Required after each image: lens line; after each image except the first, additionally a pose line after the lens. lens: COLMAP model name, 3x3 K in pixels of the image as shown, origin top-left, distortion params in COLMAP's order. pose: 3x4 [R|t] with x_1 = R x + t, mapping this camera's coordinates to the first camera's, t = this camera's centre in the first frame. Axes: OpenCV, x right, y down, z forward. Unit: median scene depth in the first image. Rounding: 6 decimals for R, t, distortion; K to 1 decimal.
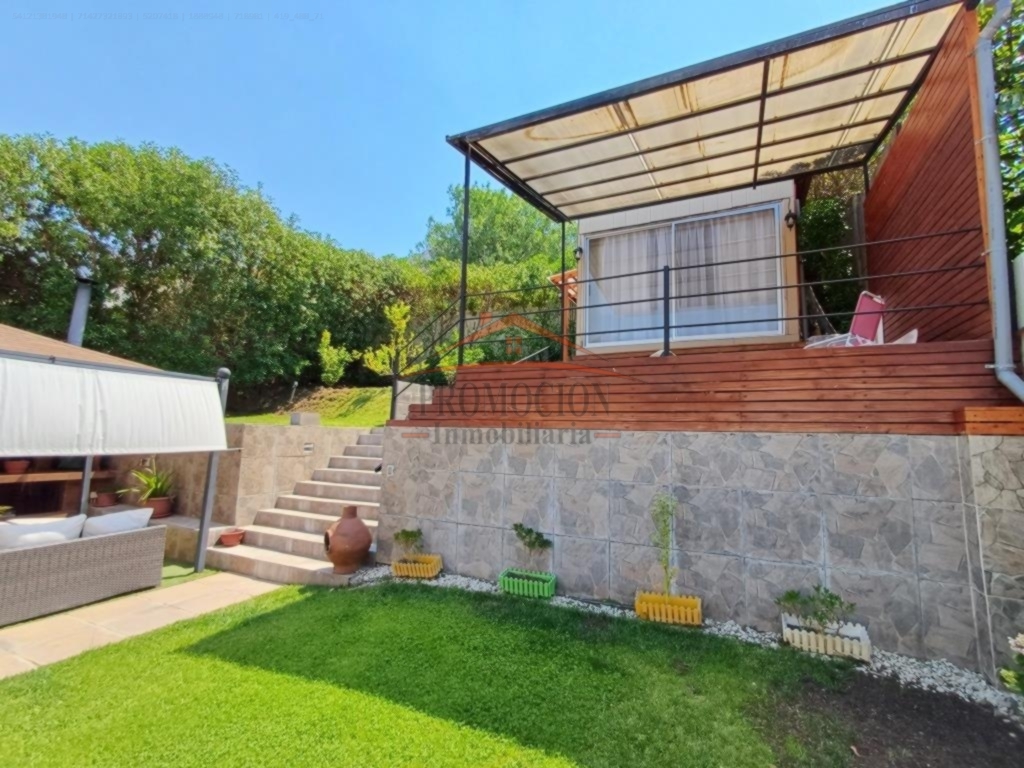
lens RADIAL K [[468.2, 0, 511.5], [0, 468.2, 384.8], [0, 0, 1]] dist [0.004365, 0.000038]
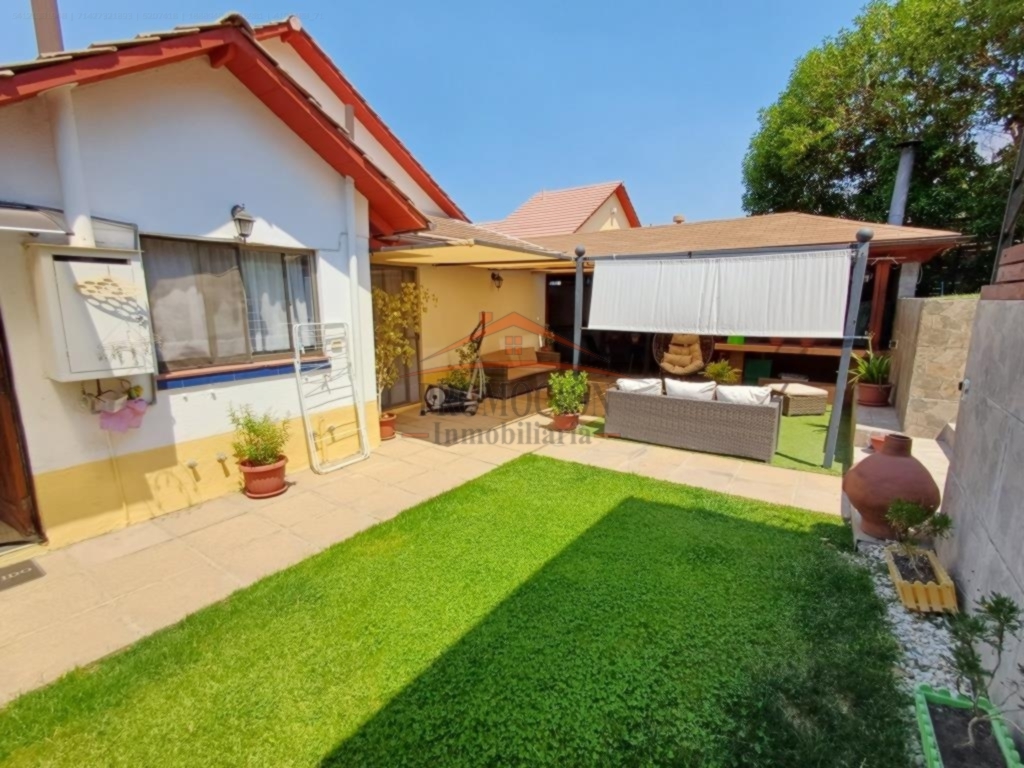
lens RADIAL K [[468.2, 0, 514.7], [0, 468.2, 385.6], [0, 0, 1]] dist [0.004365, 0.000038]
pose [[-0.173822, 0.151754, -0.973014, 0.360391], [0.119456, 0.984008, 0.132129, 0.058331], [0.977505, -0.093265, -0.189170, 0.704423]]
